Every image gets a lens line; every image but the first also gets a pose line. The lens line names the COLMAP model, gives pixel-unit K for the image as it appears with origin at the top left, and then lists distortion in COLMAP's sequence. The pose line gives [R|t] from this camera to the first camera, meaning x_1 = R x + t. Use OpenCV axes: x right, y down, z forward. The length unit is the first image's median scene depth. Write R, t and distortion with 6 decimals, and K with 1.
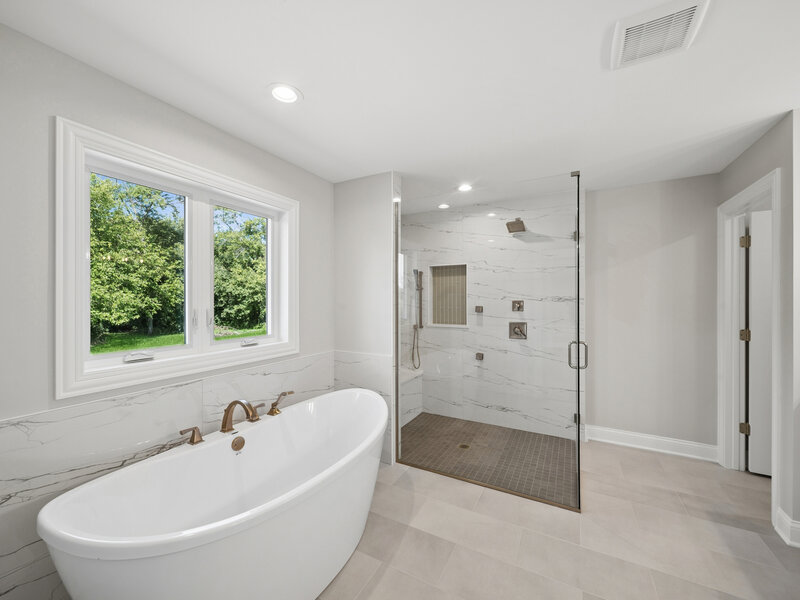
lens RADIAL K [[321.7, 0, 400.5], [0, 321.7, 303.0], [0, 0, 1]] dist [-0.001233, -0.000706]
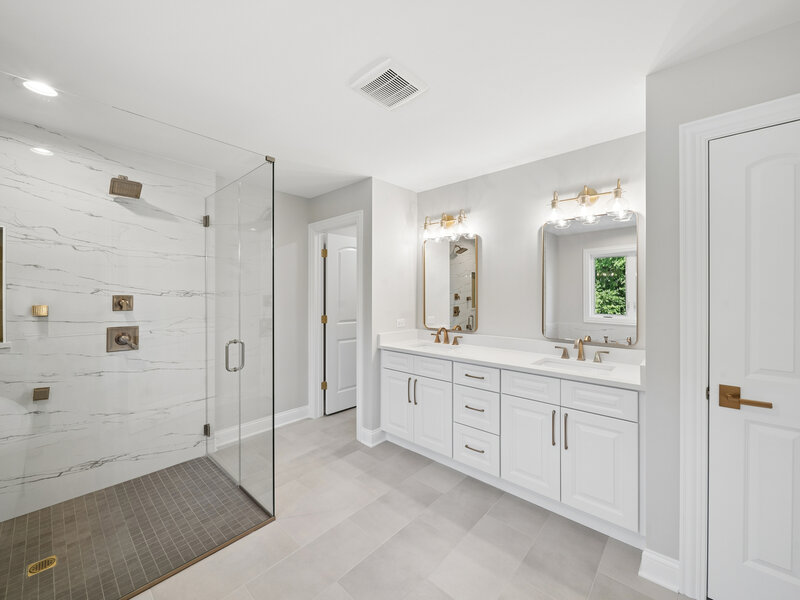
lens RADIAL K [[321.7, 0, 404.5], [0, 321.7, 295.0], [0, 0, 1]] dist [-0.001233, -0.000706]
pose [[0.224110, -0.002596, 0.974560, -0.204368], [0.010152, 0.999948, 0.000329, -0.003180], [-0.974511, 0.009820, 0.224125, 0.304183]]
